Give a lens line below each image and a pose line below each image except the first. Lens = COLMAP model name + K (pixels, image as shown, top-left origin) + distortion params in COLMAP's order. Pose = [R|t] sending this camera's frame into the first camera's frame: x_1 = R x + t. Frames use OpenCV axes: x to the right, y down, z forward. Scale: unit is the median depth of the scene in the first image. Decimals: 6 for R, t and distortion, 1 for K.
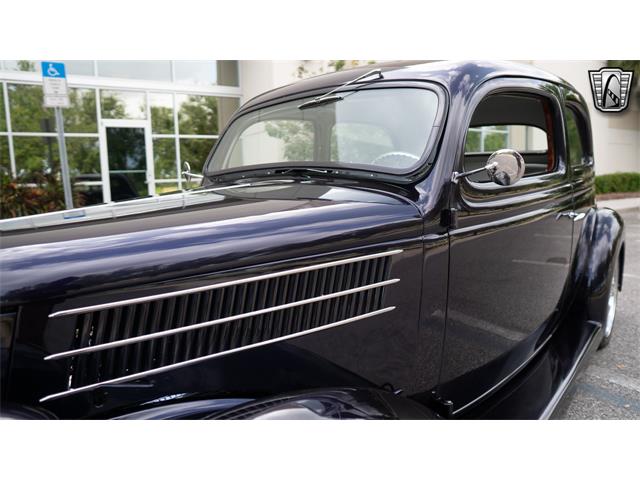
lens RADIAL K [[461.6, 0, 309.7], [0, 461.6, 239.7], [0, 0, 1]] dist [-0.120992, 0.075087]
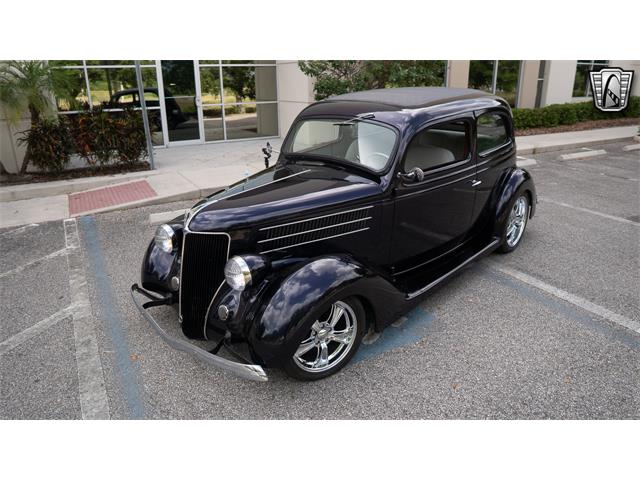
lens RADIAL K [[448.6, 0, 318.5], [0, 448.6, 236.3], [0, 0, 1]] dist [-0.108351, 0.071399]
pose [[0.999391, 0.011442, -0.032953, -0.012451], [-0.004043, 0.976301, 0.216379, -0.218331], [0.034648, -0.216114, 0.975753, -0.941307]]
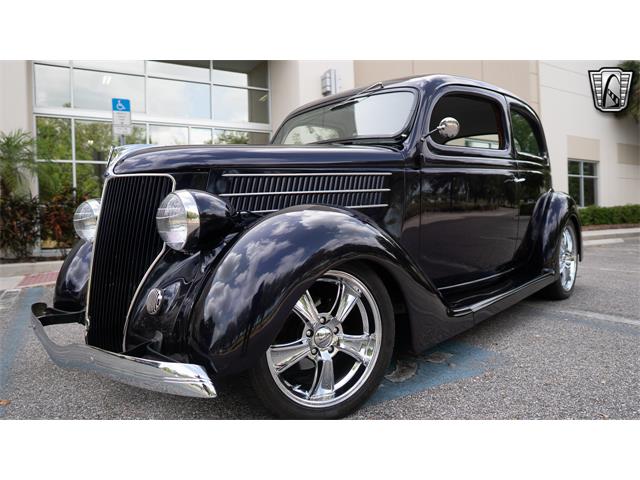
lens RADIAL K [[448.6, 0, 318.5], [0, 448.6, 236.3], [0, 0, 1]] dist [-0.108351, 0.071399]
pose [[0.999653, -0.007972, -0.025105, -0.029406], [0.005662, 0.995856, -0.090770, 0.268646], [0.025724, 0.090597, 0.995555, -0.456195]]
